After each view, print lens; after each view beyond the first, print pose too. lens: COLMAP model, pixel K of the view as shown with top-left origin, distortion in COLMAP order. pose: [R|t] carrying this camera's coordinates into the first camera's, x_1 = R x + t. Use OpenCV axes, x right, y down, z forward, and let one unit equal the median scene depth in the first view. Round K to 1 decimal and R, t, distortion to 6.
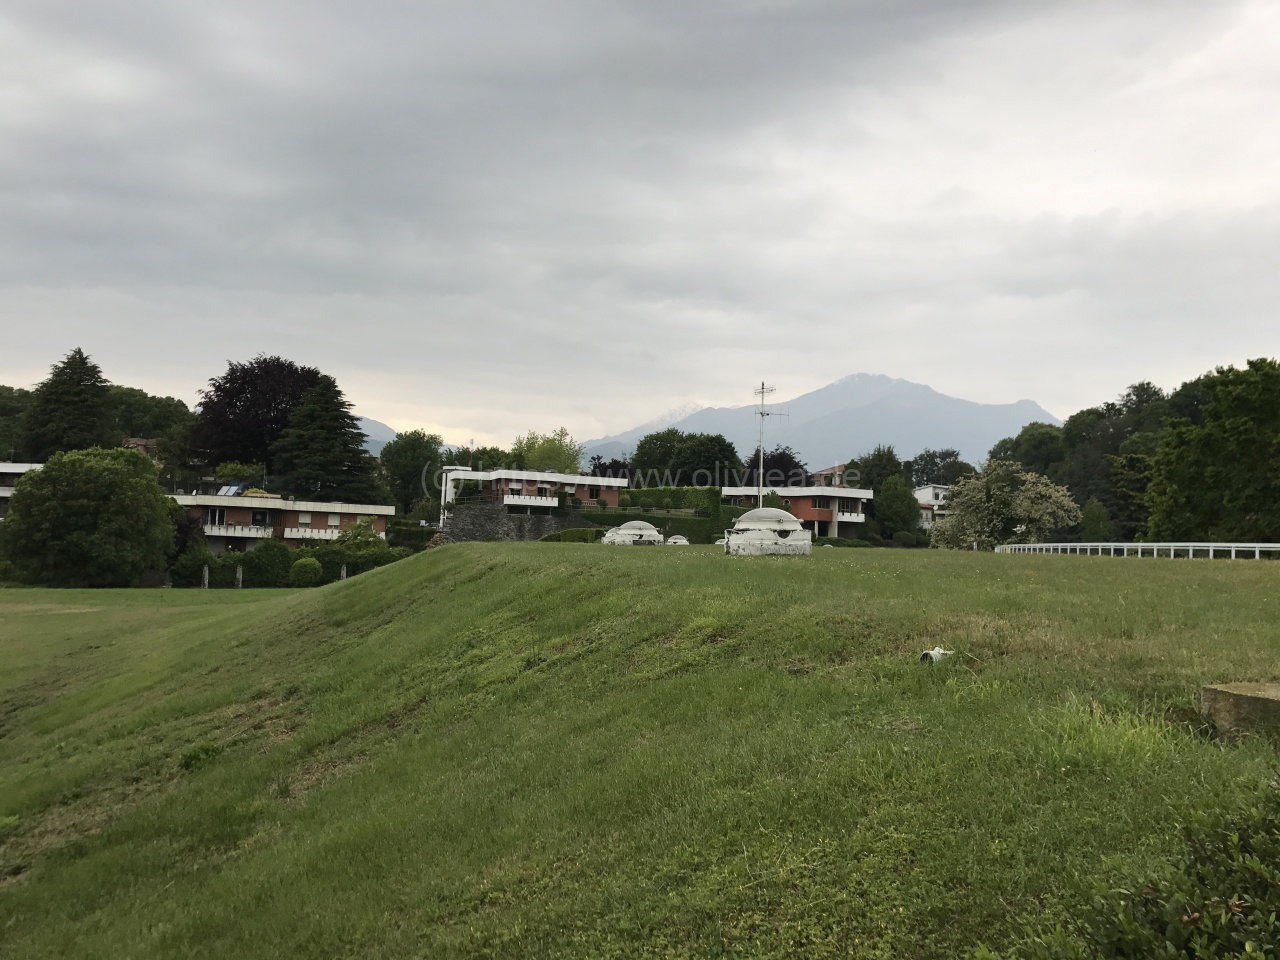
lens RADIAL K [[1037.1, 0, 646.8], [0, 1037.1, 473.1], [0, 0, 1]] dist [0.047304, -0.037355]
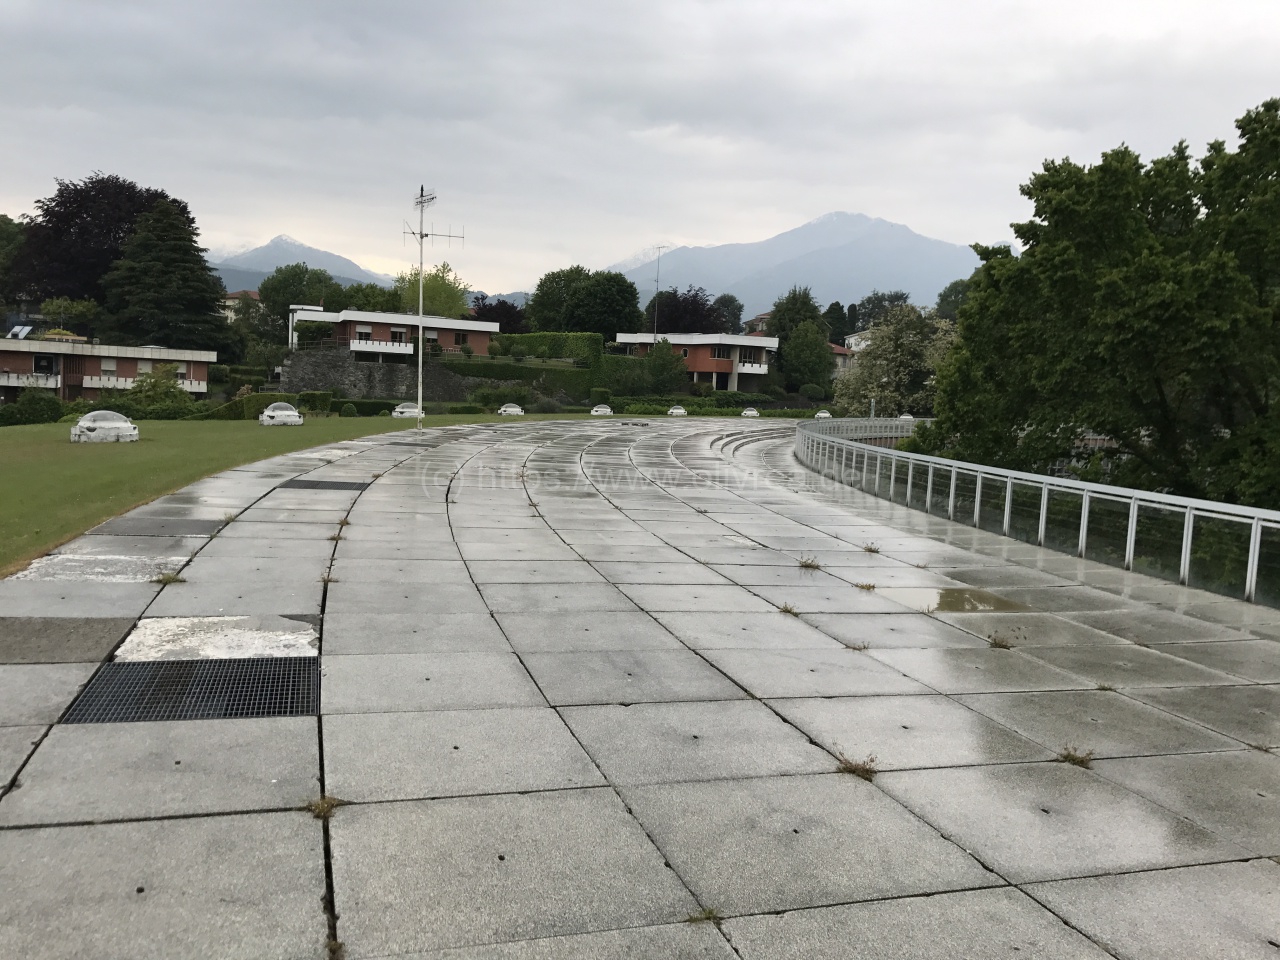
lens RADIAL K [[1037.1, 0, 637.9], [0, 1037.1, 478.2], [0, 0, 1]] dist [0.047304, -0.037355]
pose [[0.999801, 0.005614, 0.019132, 0.080600], [-0.008529, 0.987740, 0.155875, -0.002540], [-0.018022, -0.156007, 0.987592, 0.099144]]
